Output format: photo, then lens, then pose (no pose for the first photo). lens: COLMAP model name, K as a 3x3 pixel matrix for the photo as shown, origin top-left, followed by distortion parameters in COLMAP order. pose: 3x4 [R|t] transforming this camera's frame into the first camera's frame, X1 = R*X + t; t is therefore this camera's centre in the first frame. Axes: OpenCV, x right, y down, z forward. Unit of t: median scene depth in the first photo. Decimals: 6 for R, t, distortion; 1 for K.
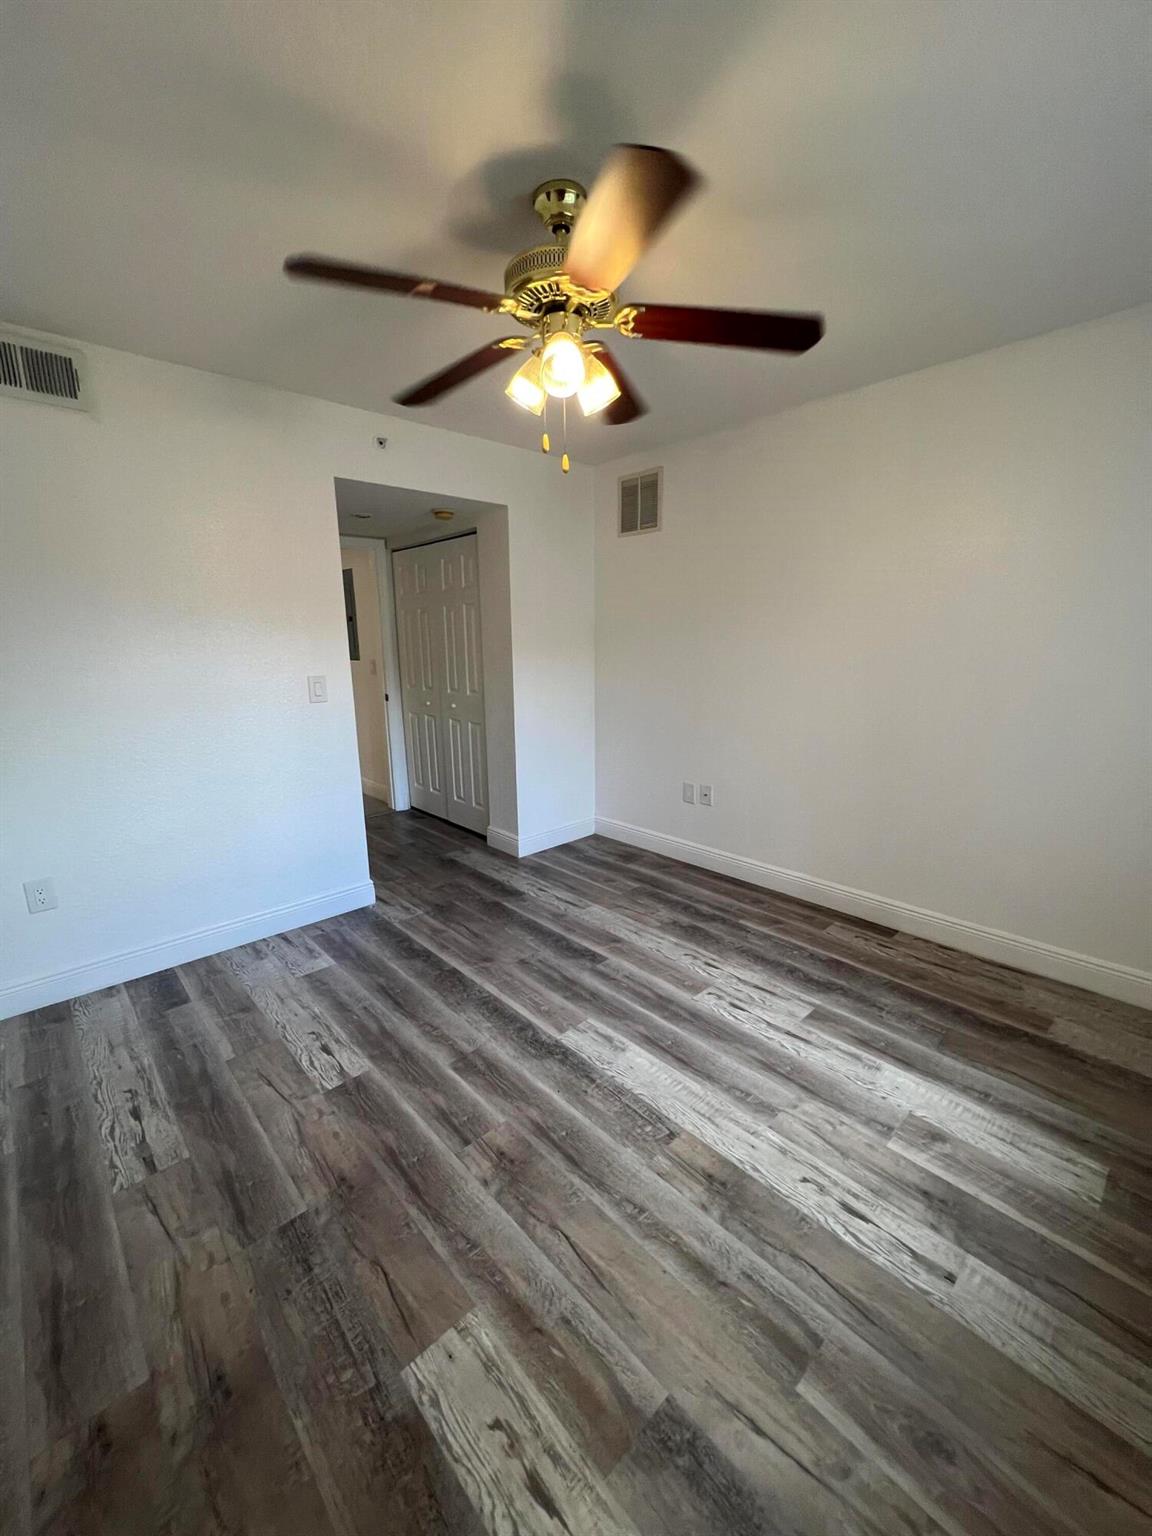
lens RADIAL K [[614.0, 0, 580.5], [0, 614.0, 770.6], [0, 0, 1]] dist [-0.001028, 0.000388]
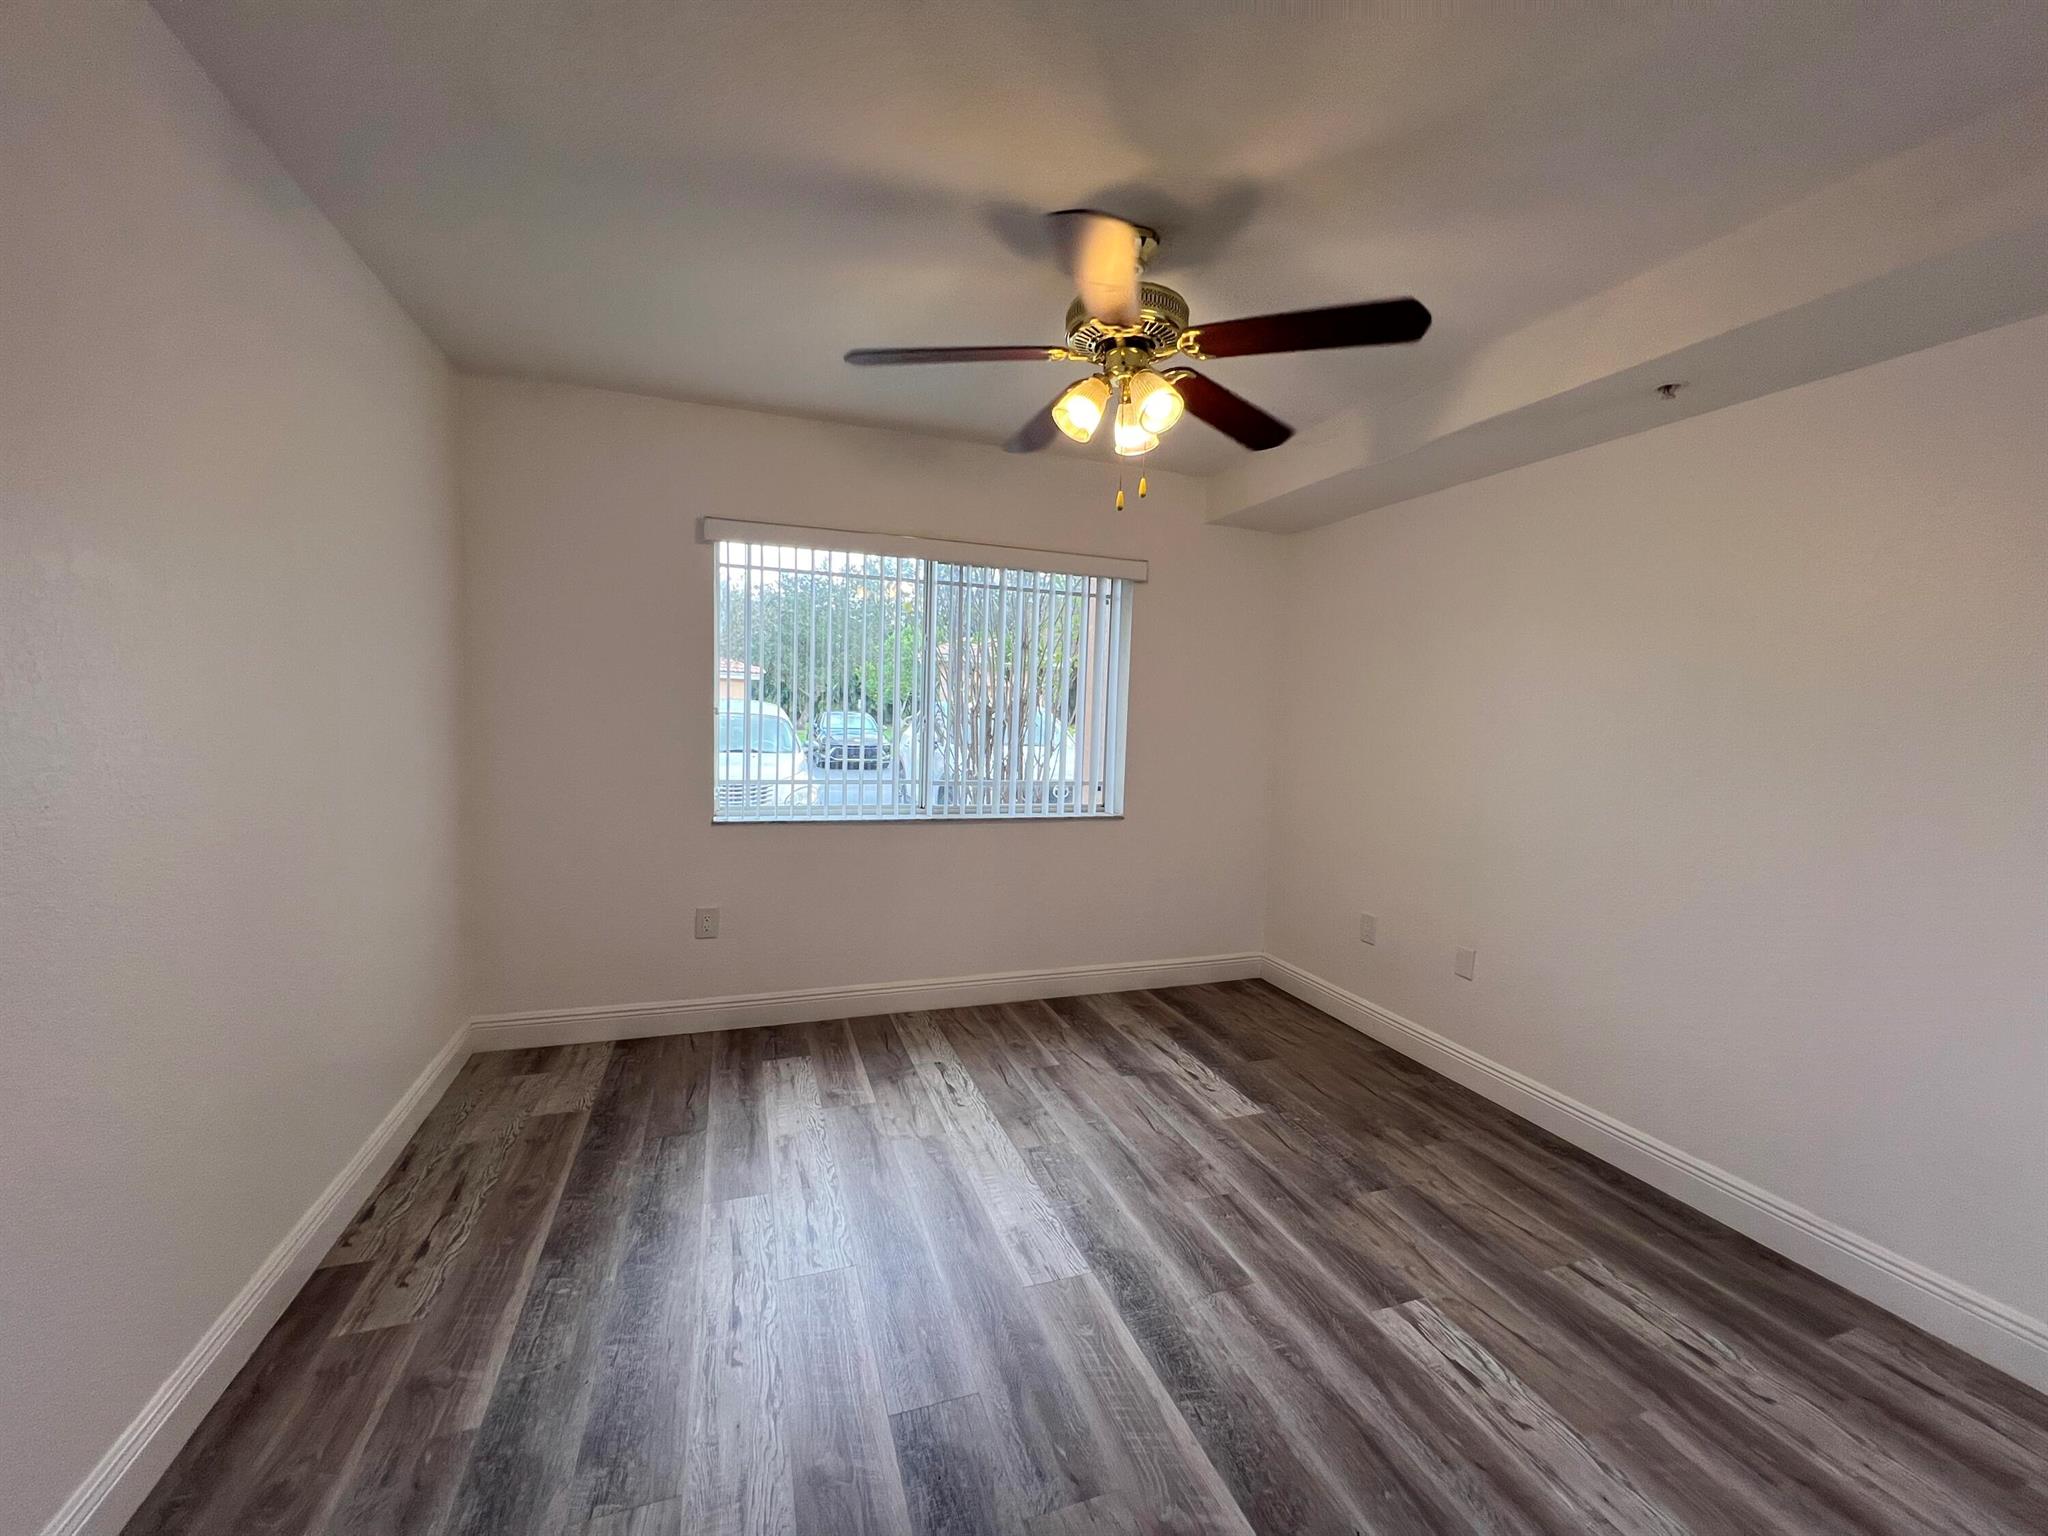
lens RADIAL K [[818.7, 0, 1025.5], [0, 818.7, 764.7], [0, 0, 1]] dist [-0.001028, 0.000388]
pose [[-0.913110, -0.046925, 0.405005, -0.360470], [0.066170, 0.963129, 0.260776, -0.393715], [-0.402309, 0.264916, -0.876337, 1.941259]]
